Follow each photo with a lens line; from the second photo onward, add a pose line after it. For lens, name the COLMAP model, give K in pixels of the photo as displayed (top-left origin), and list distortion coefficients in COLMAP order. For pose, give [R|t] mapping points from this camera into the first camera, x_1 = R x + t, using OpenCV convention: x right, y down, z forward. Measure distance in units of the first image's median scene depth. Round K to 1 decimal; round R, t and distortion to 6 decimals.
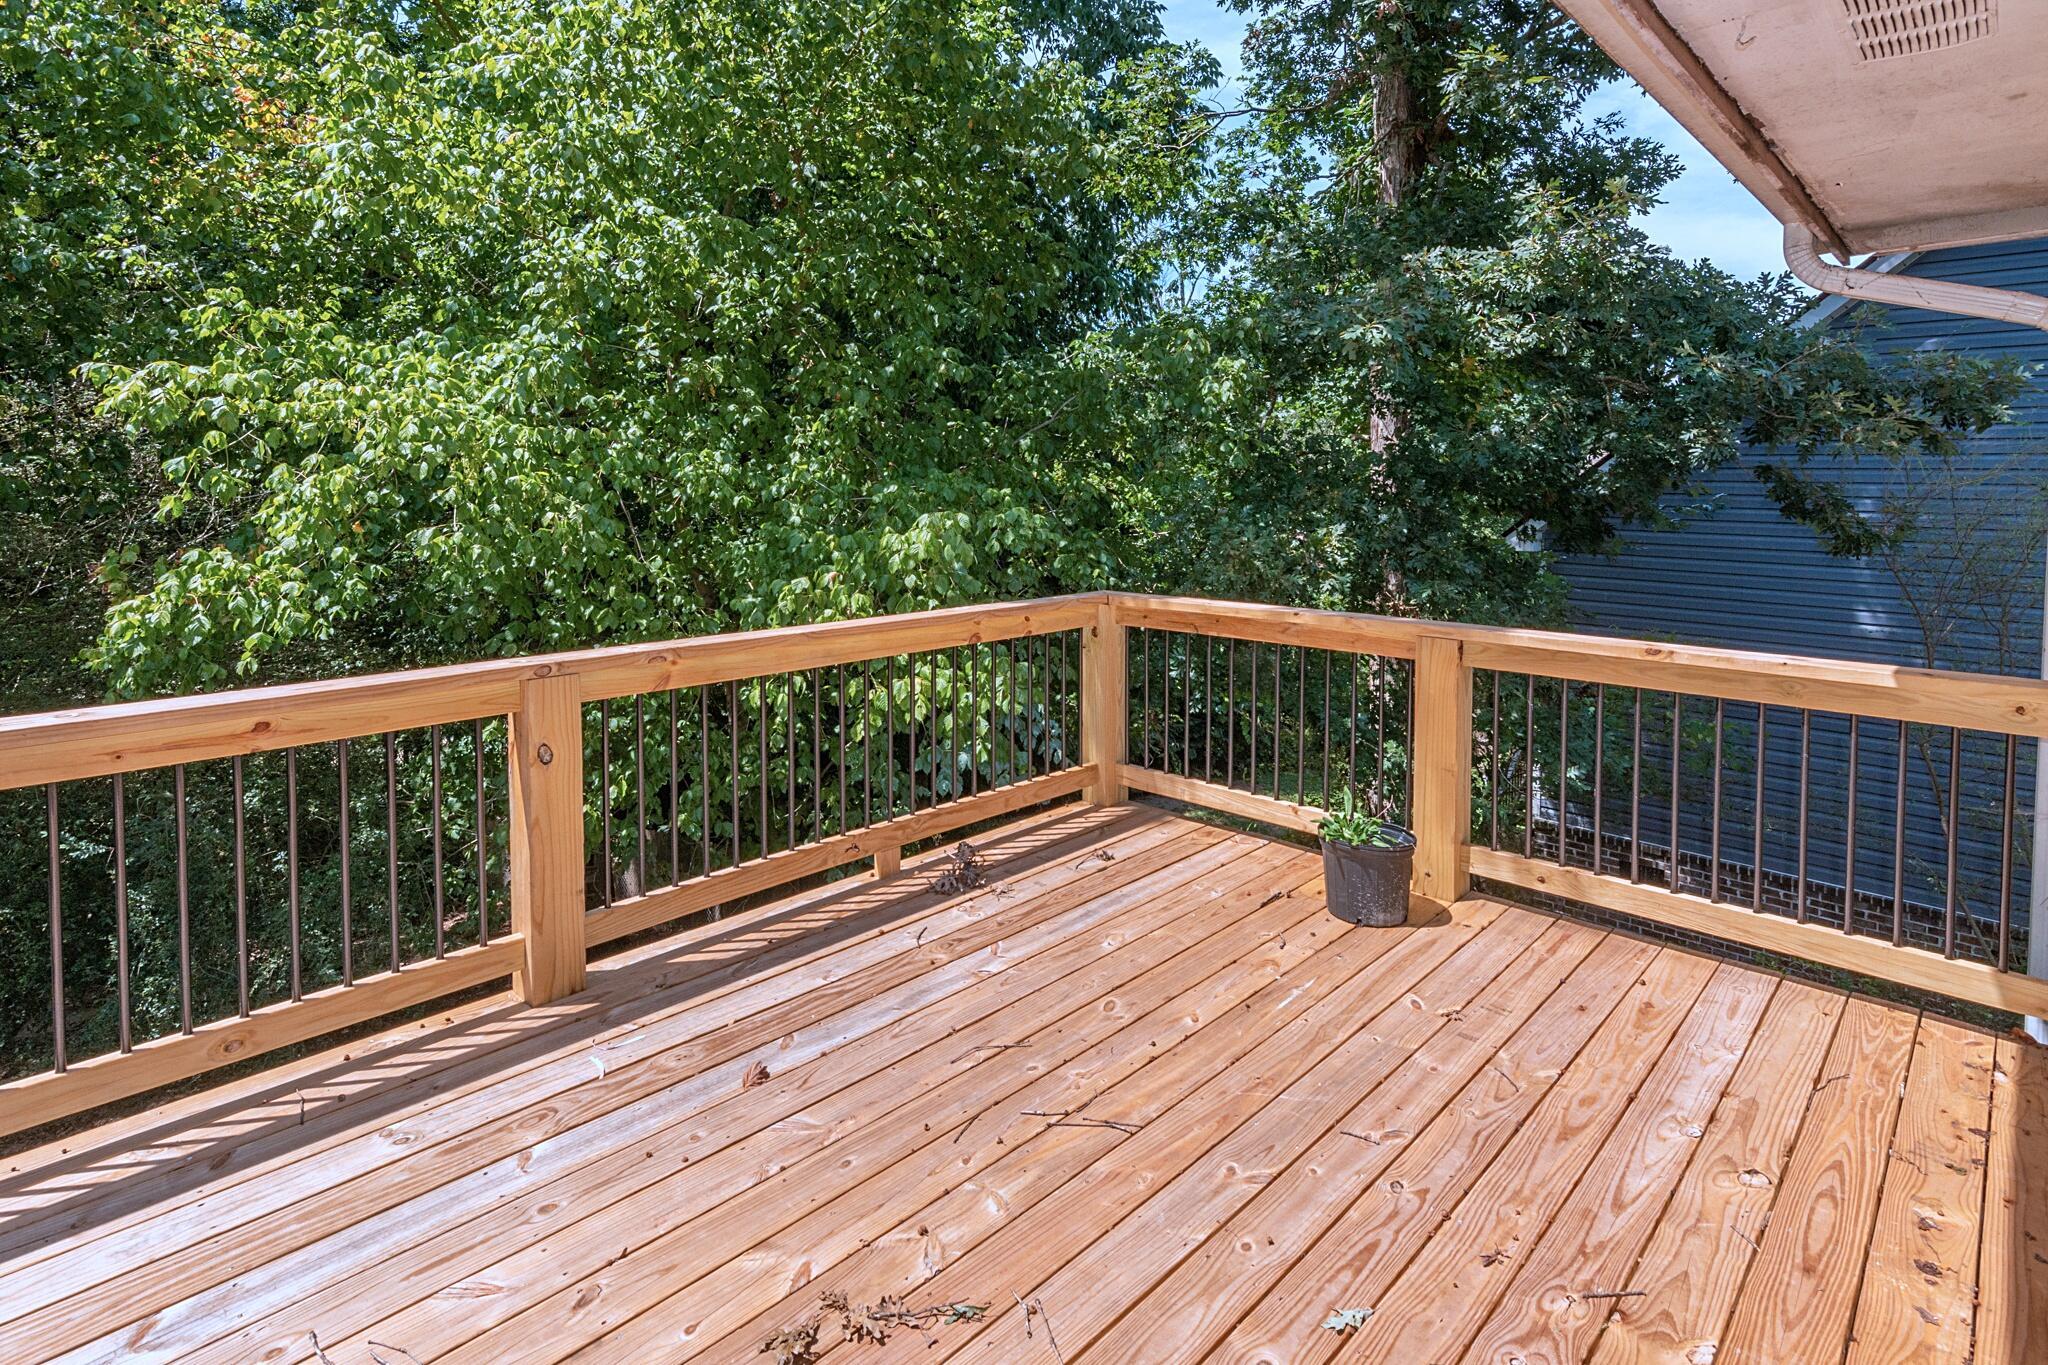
lens RADIAL K [[949.0, 0, 1123.1], [0, 949.0, 750.0], [0, 0, 1]] dist [-0.002923, 0.001825]
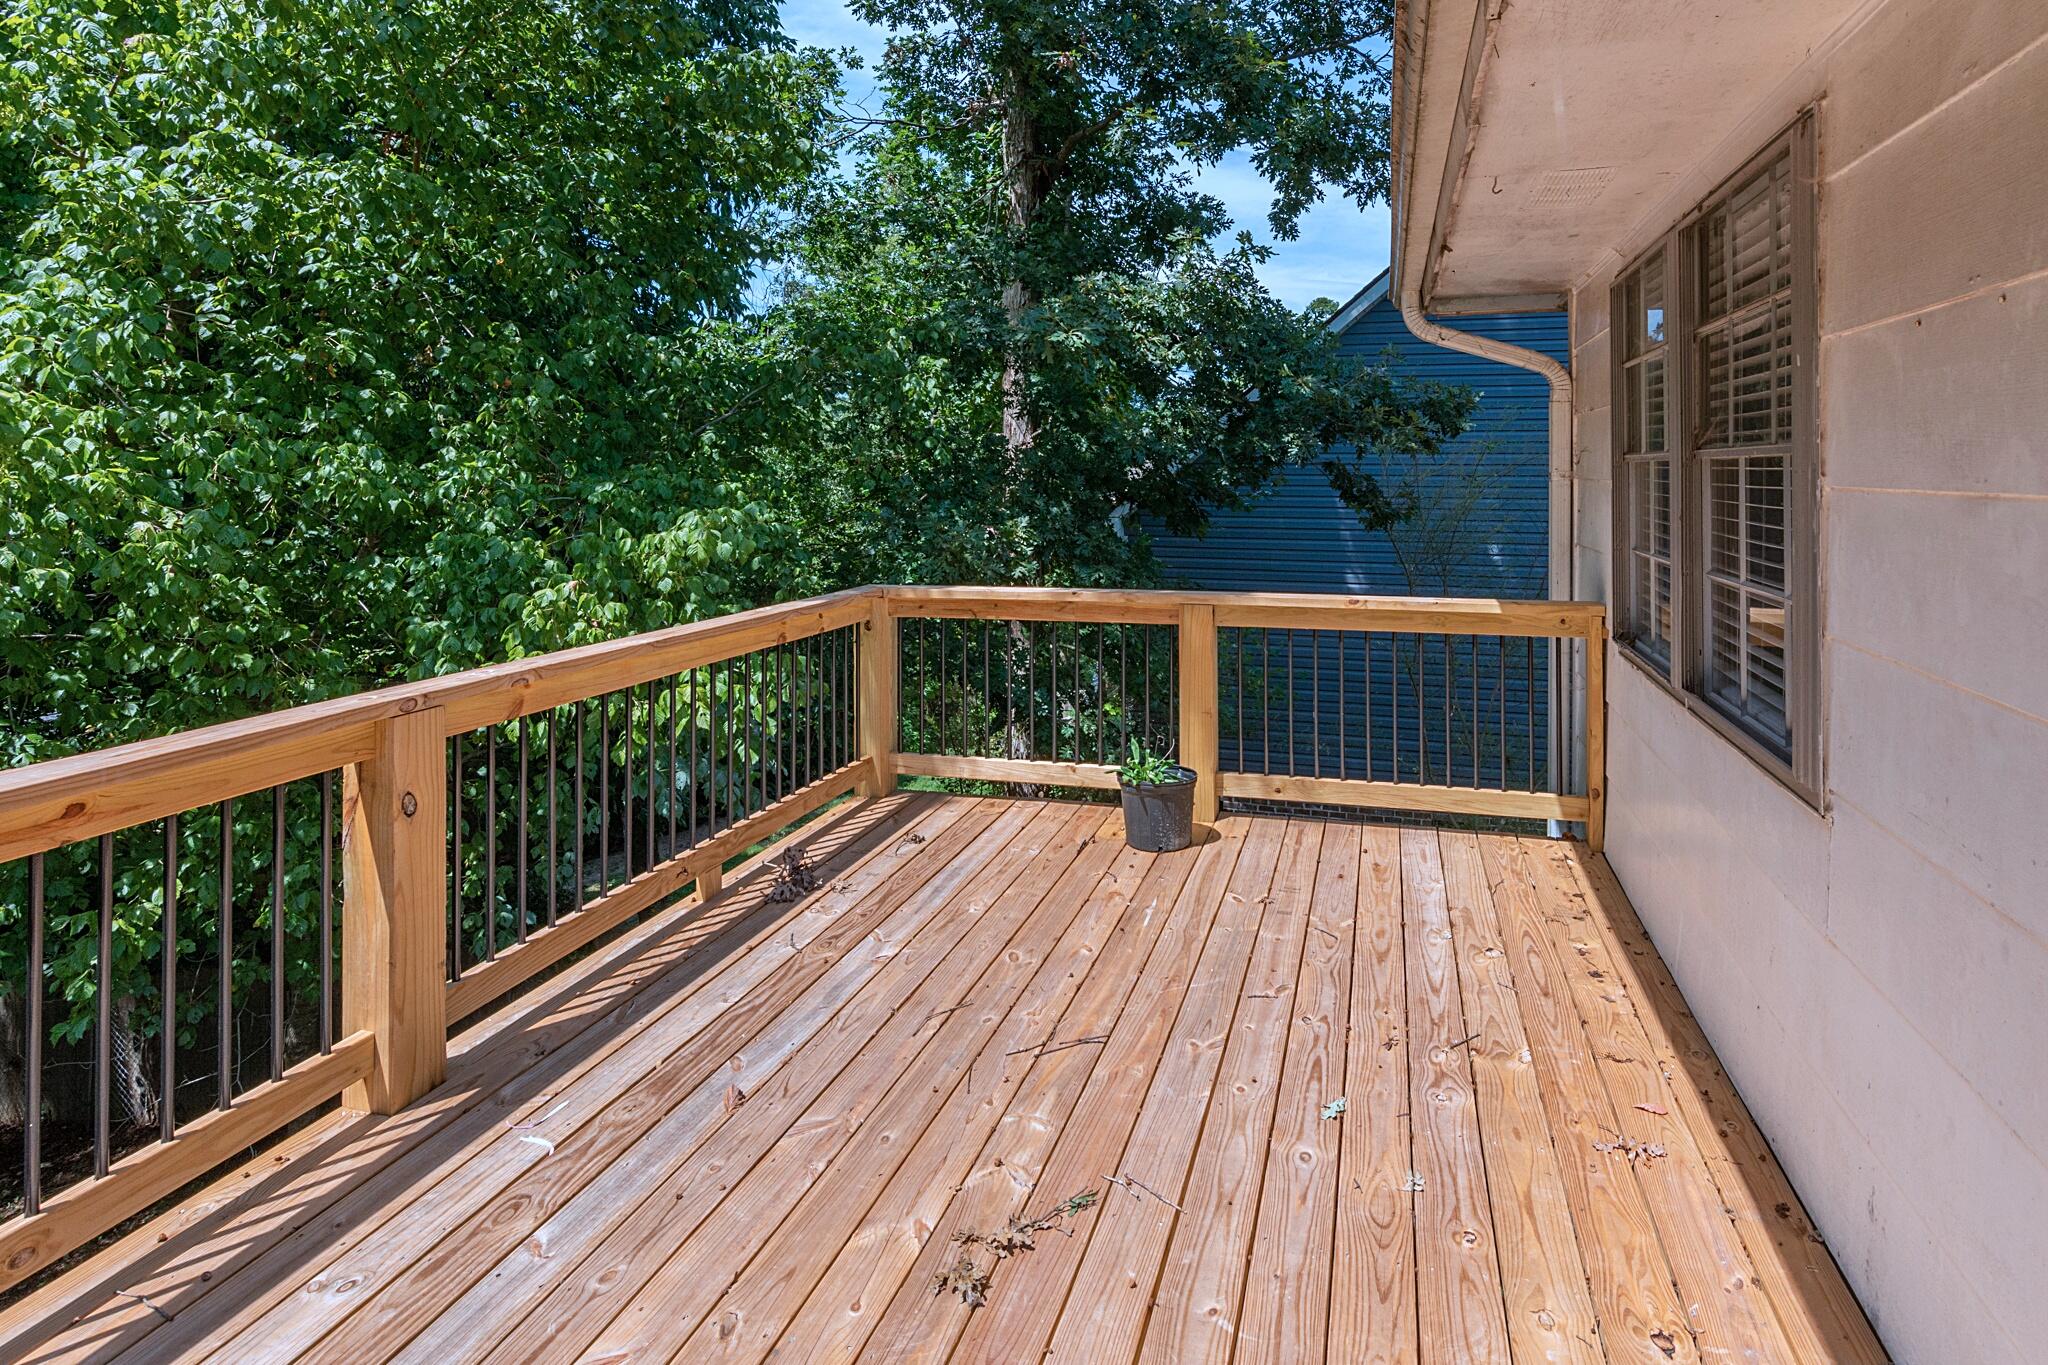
lens RADIAL K [[949.0, 0, 1123.1], [0, 949.0, 750.0], [0, 0, 1]] dist [-0.002923, 0.001825]
pose [[0.880371, -0.137909, 0.453793, -0.375302], [0.135936, 0.990021, 0.037151, 0.010052], [-0.454388, 0.028980, 0.890332, -0.040526]]
